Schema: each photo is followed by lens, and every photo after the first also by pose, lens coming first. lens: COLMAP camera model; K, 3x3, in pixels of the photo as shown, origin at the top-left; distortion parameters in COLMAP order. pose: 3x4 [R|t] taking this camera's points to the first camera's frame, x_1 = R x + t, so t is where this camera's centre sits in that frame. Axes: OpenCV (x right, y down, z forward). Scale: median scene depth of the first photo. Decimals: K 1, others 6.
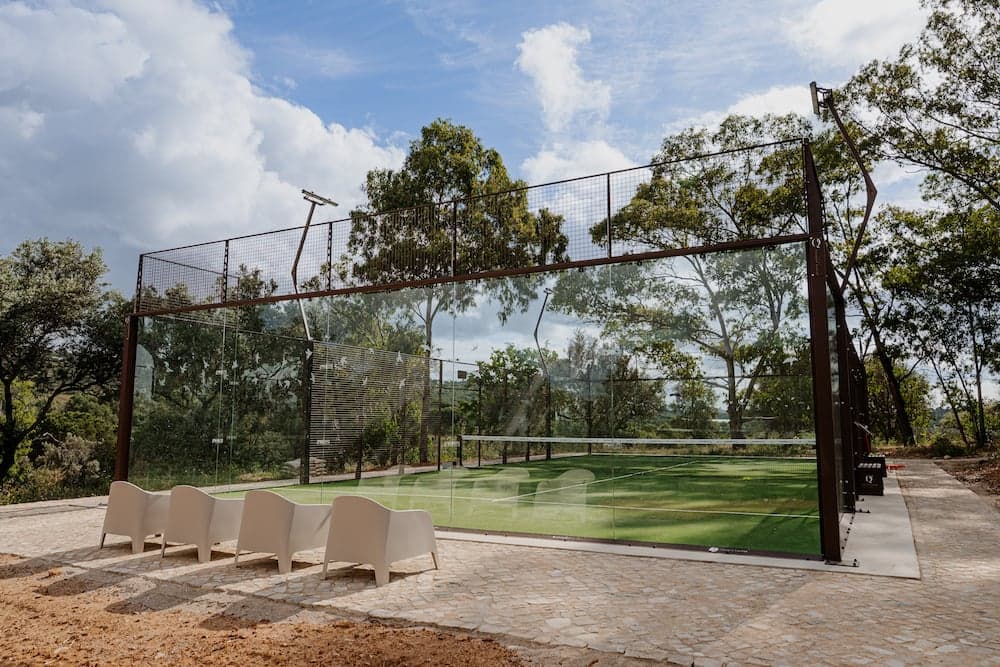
lens RADIAL K [[708.7, 0, 500.0], [0, 708.7, 333.5], [0, 0, 1]] dist [0.002902, 0.001130]
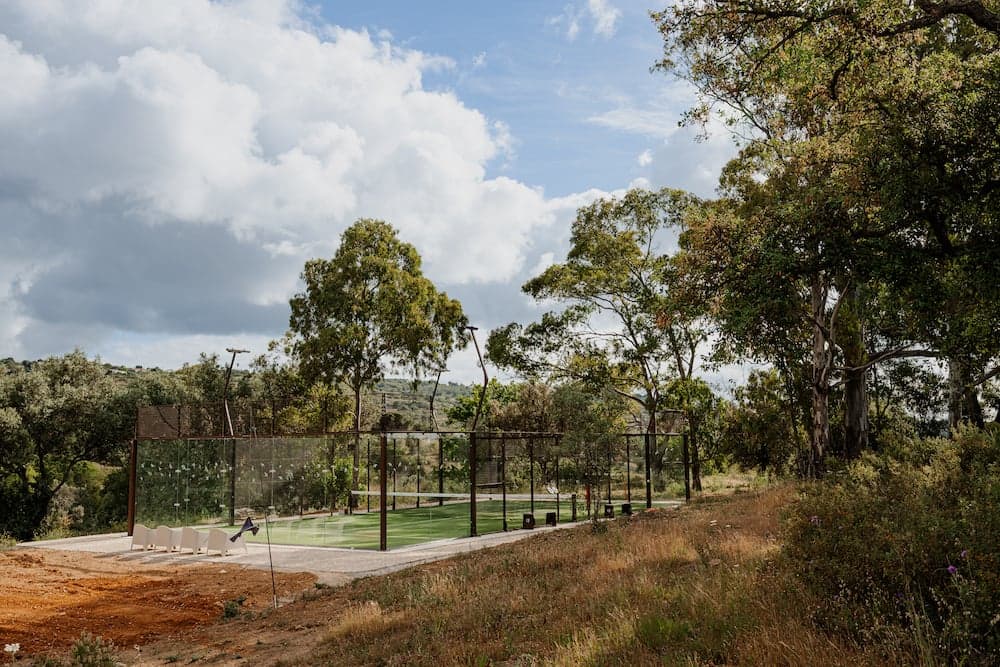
lens RADIAL K [[1005.5, 0, 500.0], [0, 1005.5, 333.5], [0, 0, 1]] dist [-0.003243, 0.000831]
pose [[0.995309, -0.026385, -0.093075, 0.303311], [0.028127, 0.999452, 0.017452, -0.136919], [0.092564, -0.019988, 0.995506, -0.669268]]
